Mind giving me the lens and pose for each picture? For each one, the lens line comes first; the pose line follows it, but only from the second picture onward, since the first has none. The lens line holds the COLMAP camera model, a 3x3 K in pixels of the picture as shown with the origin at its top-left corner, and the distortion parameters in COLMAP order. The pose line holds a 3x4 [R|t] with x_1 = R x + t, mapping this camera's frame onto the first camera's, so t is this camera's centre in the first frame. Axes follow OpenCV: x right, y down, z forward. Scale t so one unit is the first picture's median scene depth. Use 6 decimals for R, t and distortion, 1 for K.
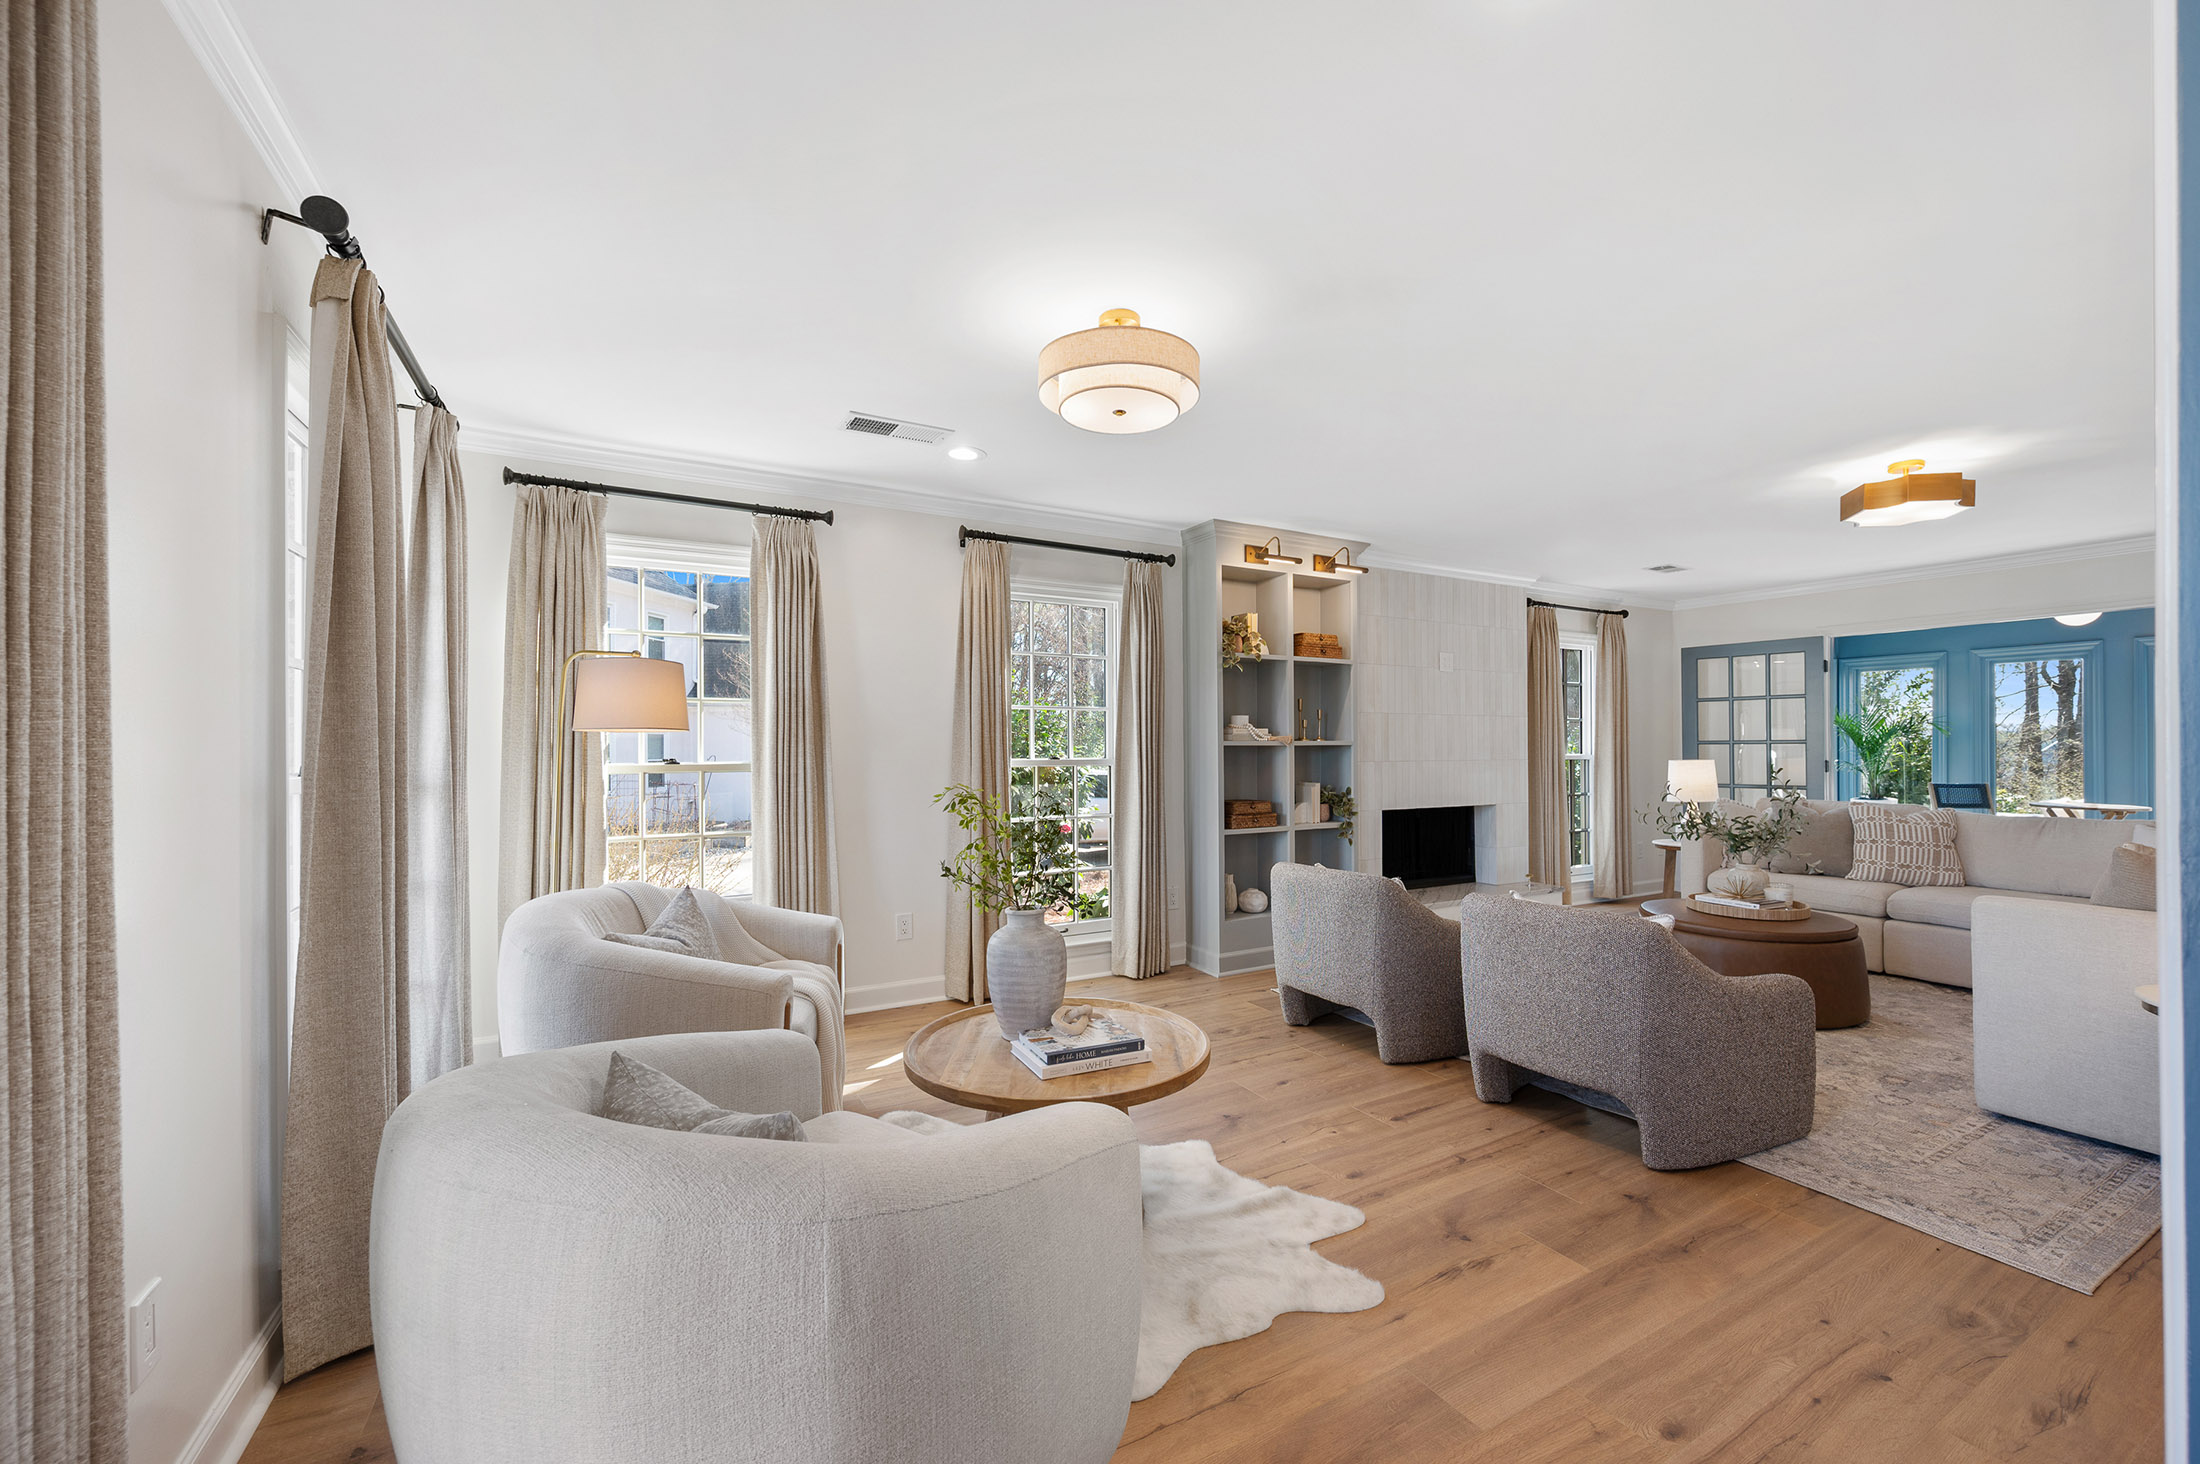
lens RADIAL K [[865.8, 0, 1097.3], [0, 865.8, 742.8], [0, 0, 1]] dist [-0.002583, -0.000290]
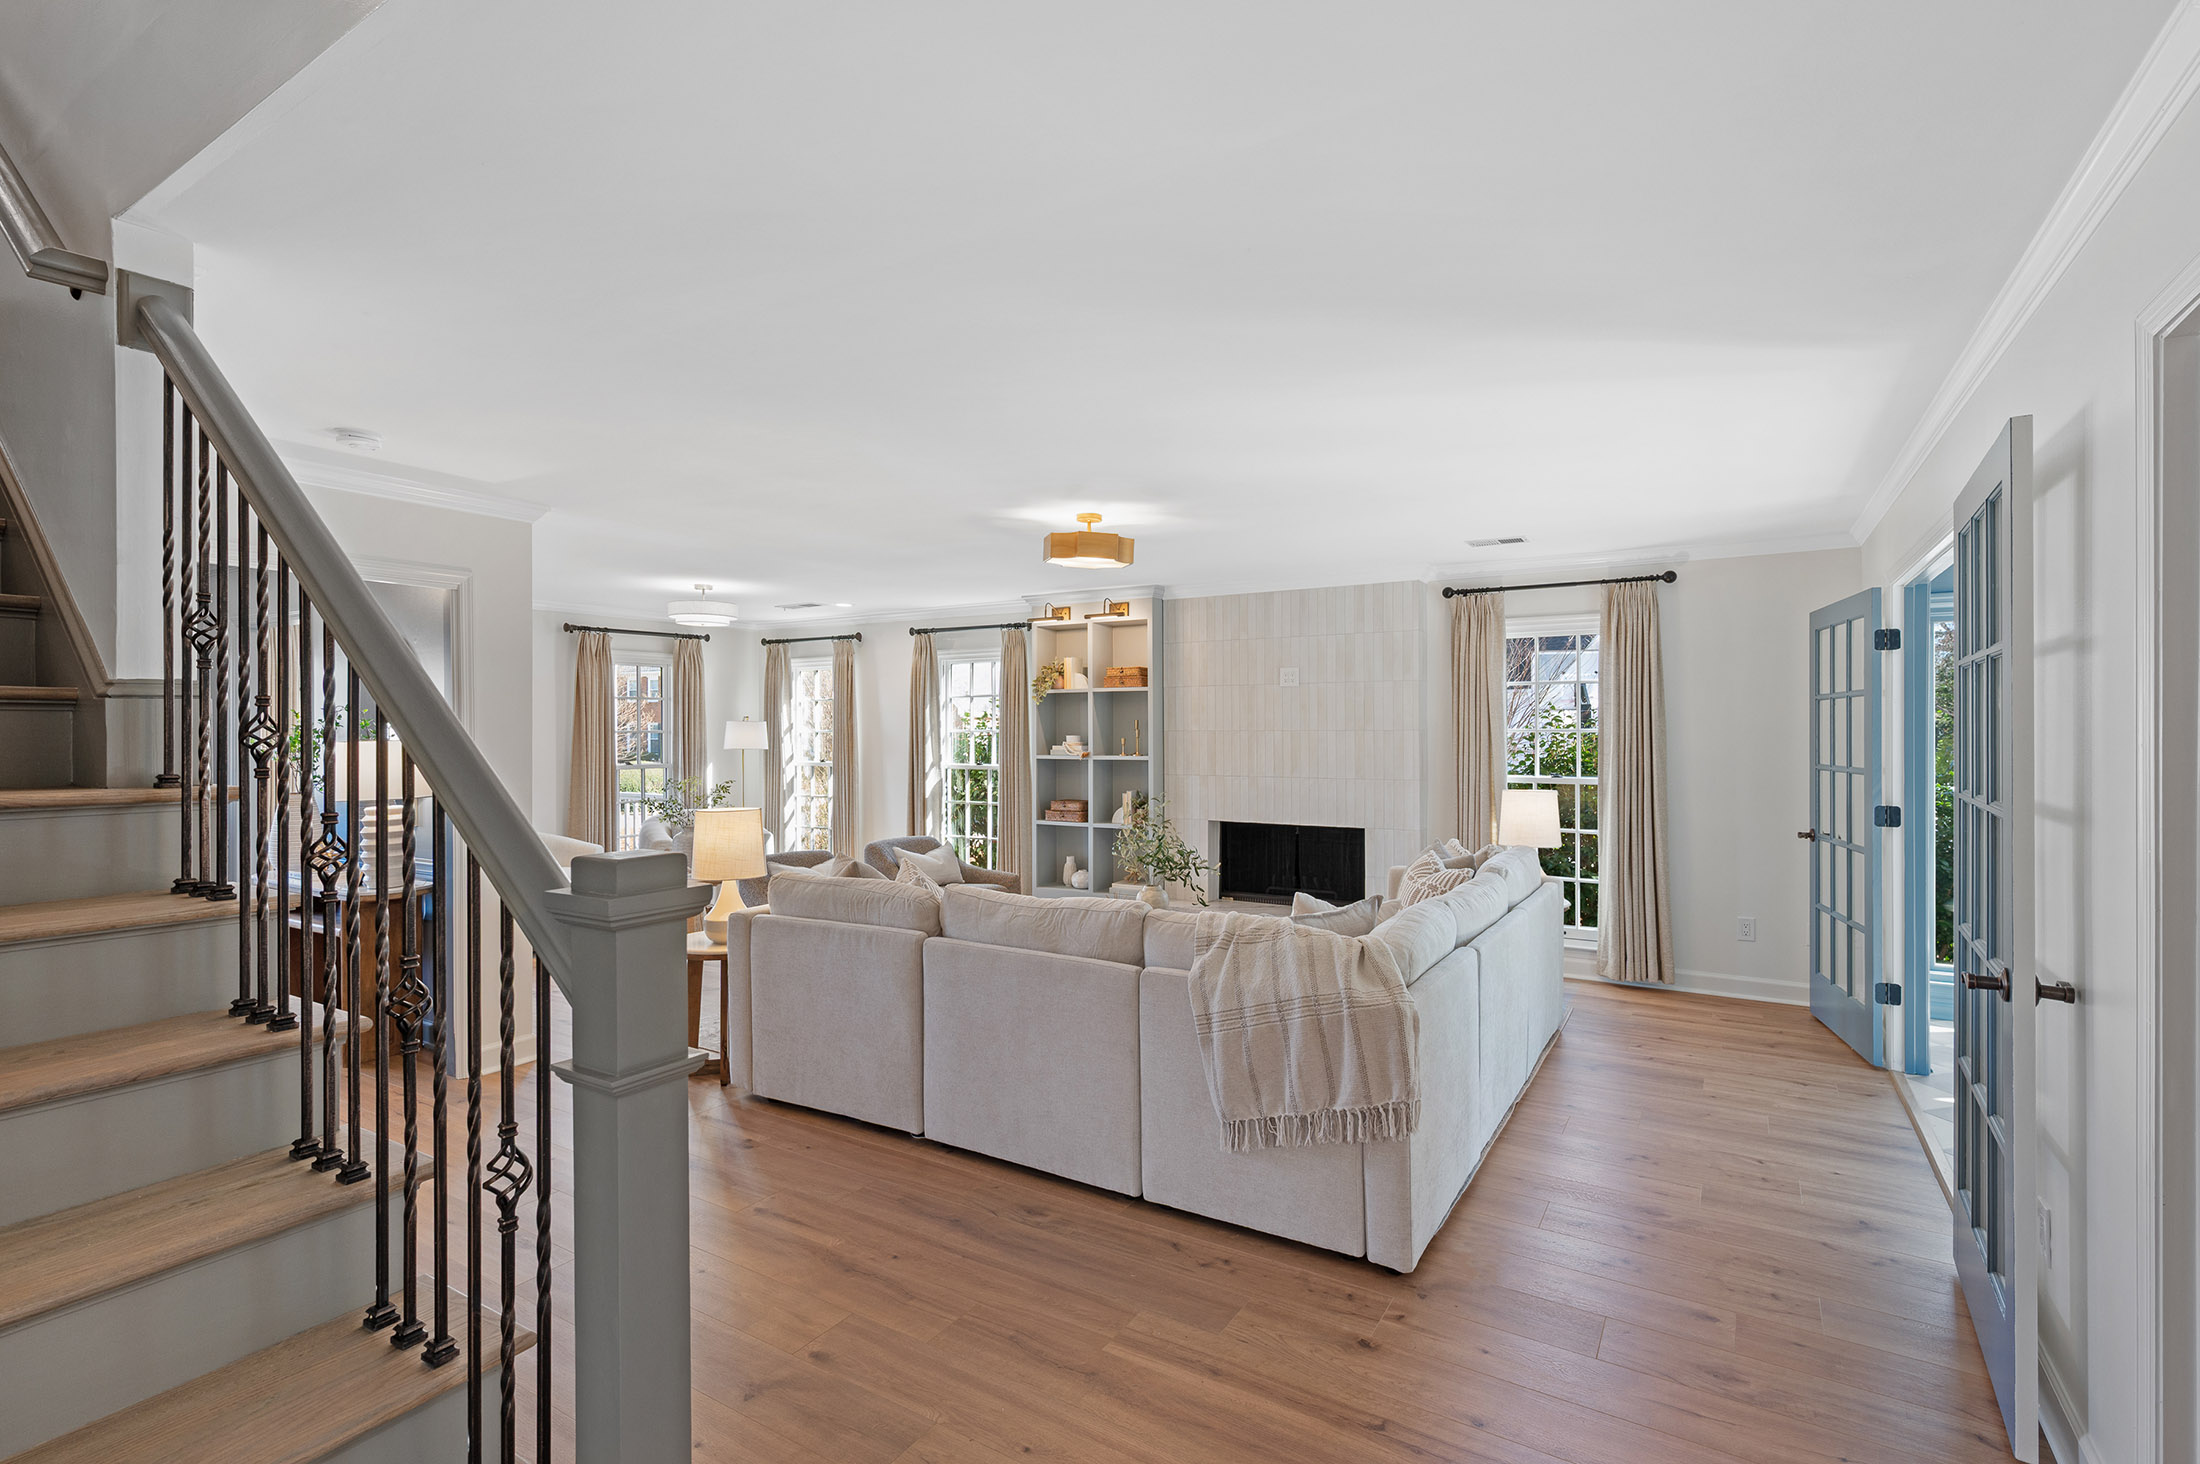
lens RADIAL K [[1008.9, 0, 1112.3], [0, 1008.9, 723.1], [0, 0, 1]] dist [-0.007657, -0.000158]
pose [[0.492644, -0.002789, -0.870226, 1.615924], [0.007573, 0.999971, 0.001083, -0.054687], [0.870198, -0.007124, 0.492651, 0.323713]]
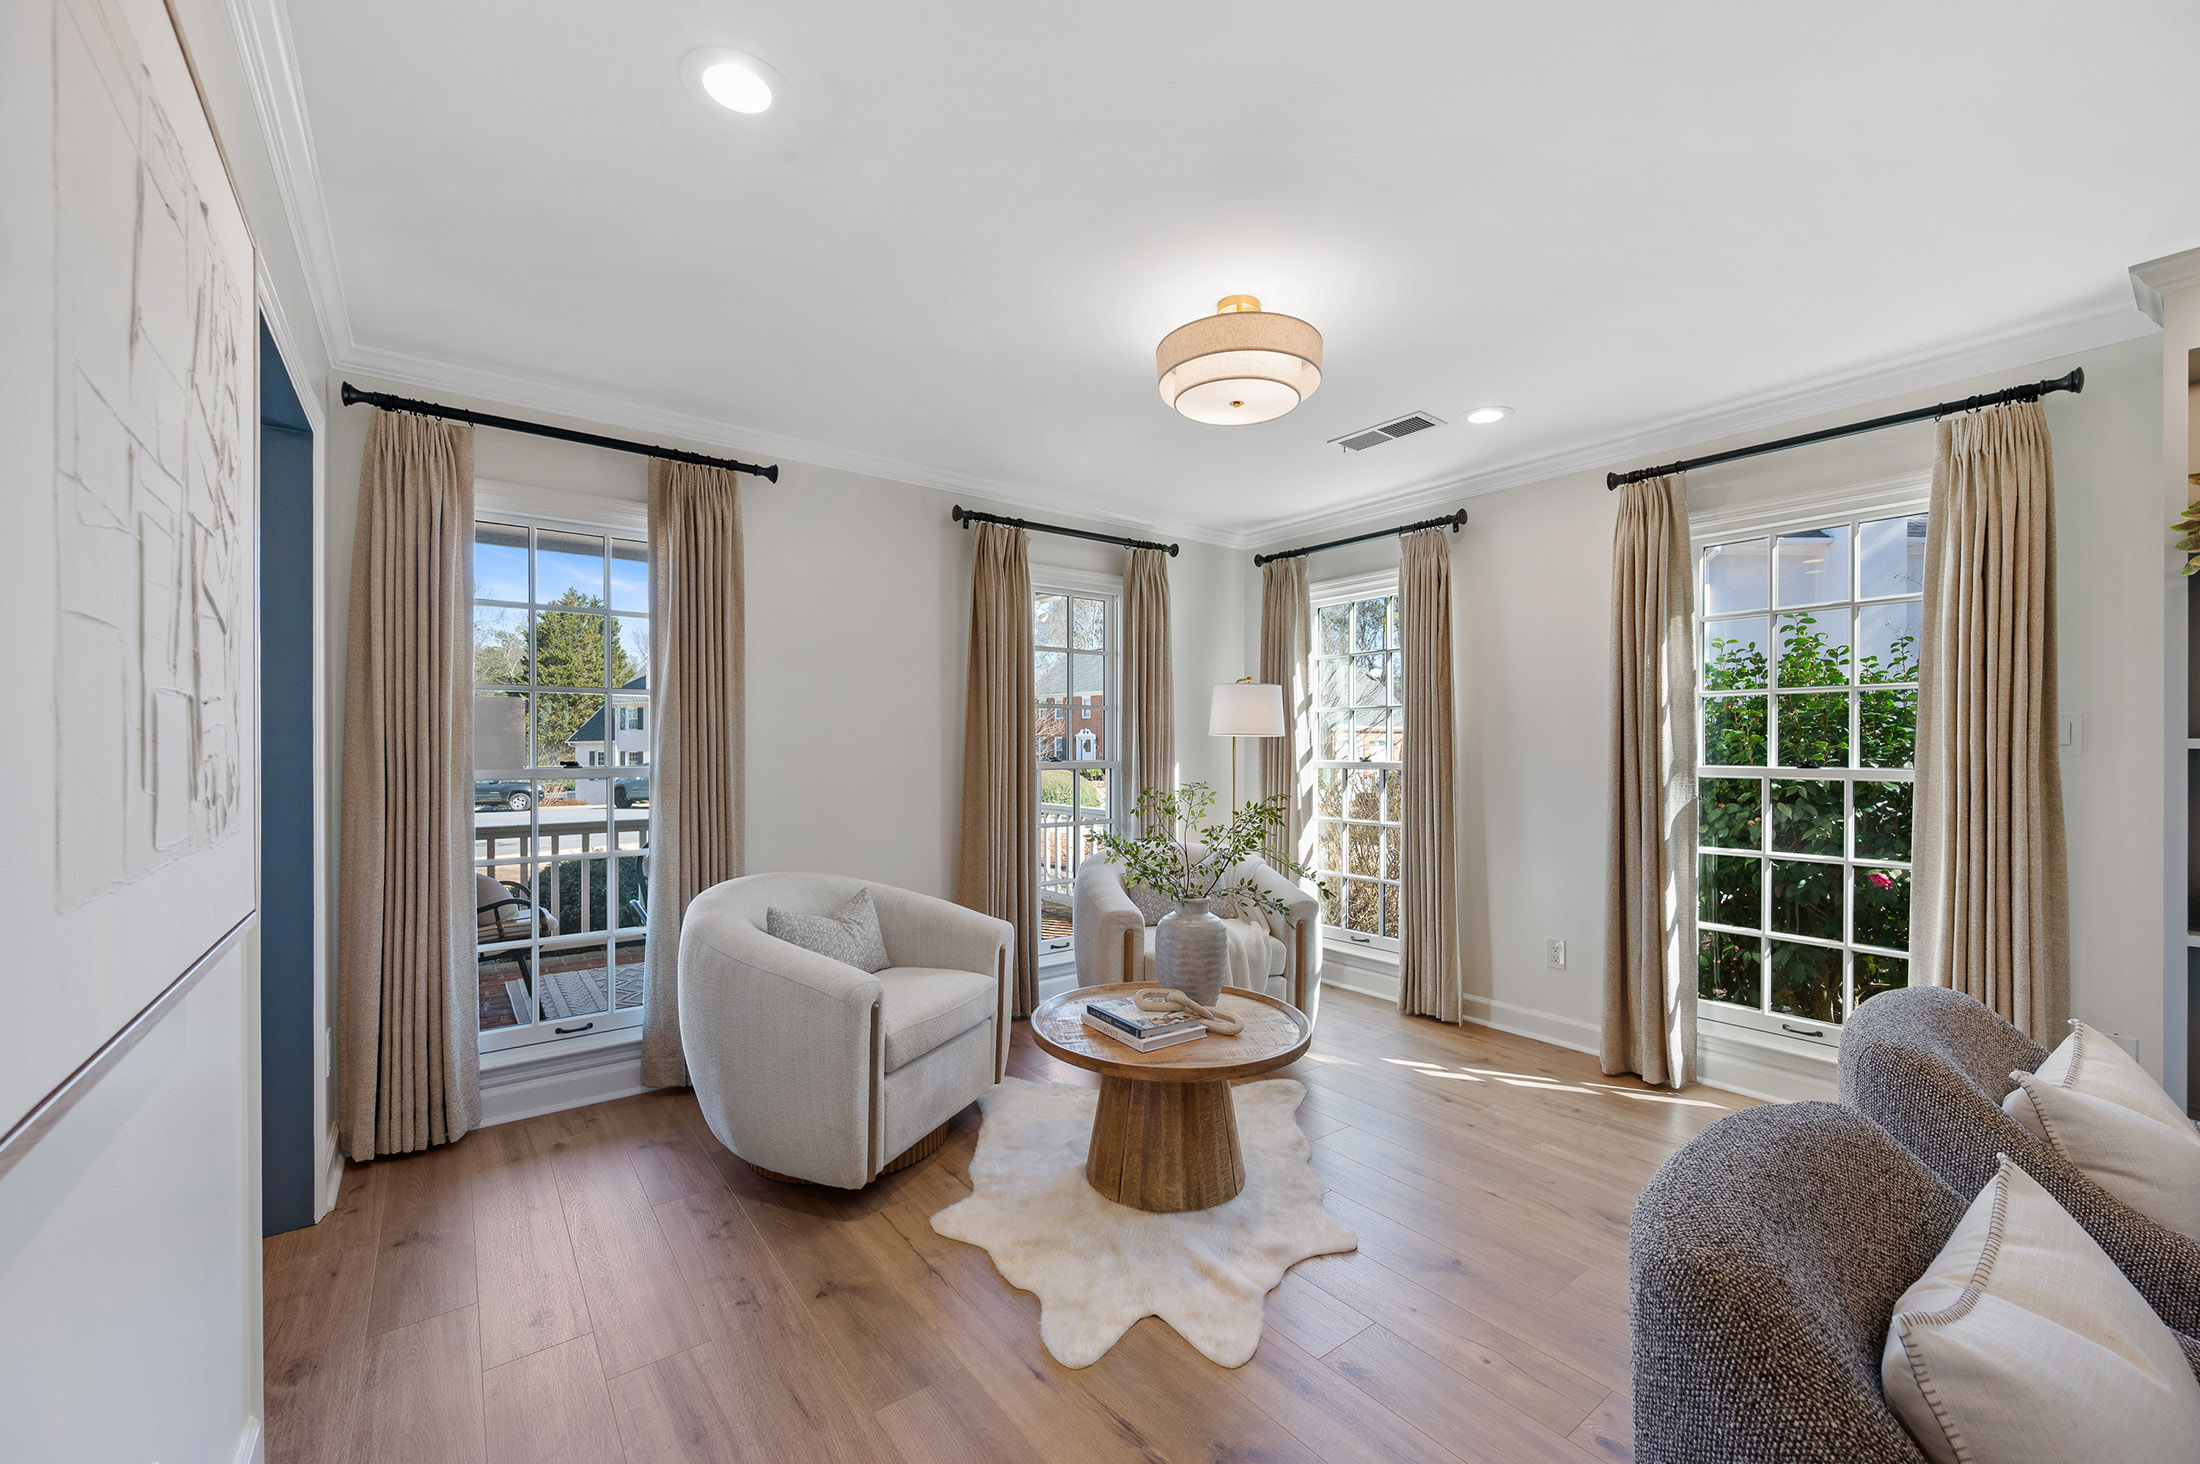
lens RADIAL K [[865.8, 0, 1111.5], [0, 865.8, 748.0], [0, 0, 1]] dist [-0.002583, -0.000290]
pose [[0.156866, 0.004868, -0.987608, 0.507839], [0.004510, 0.999974, 0.005645, -0.002548], [0.987610, -0.005339, 0.156840, 0.375455]]
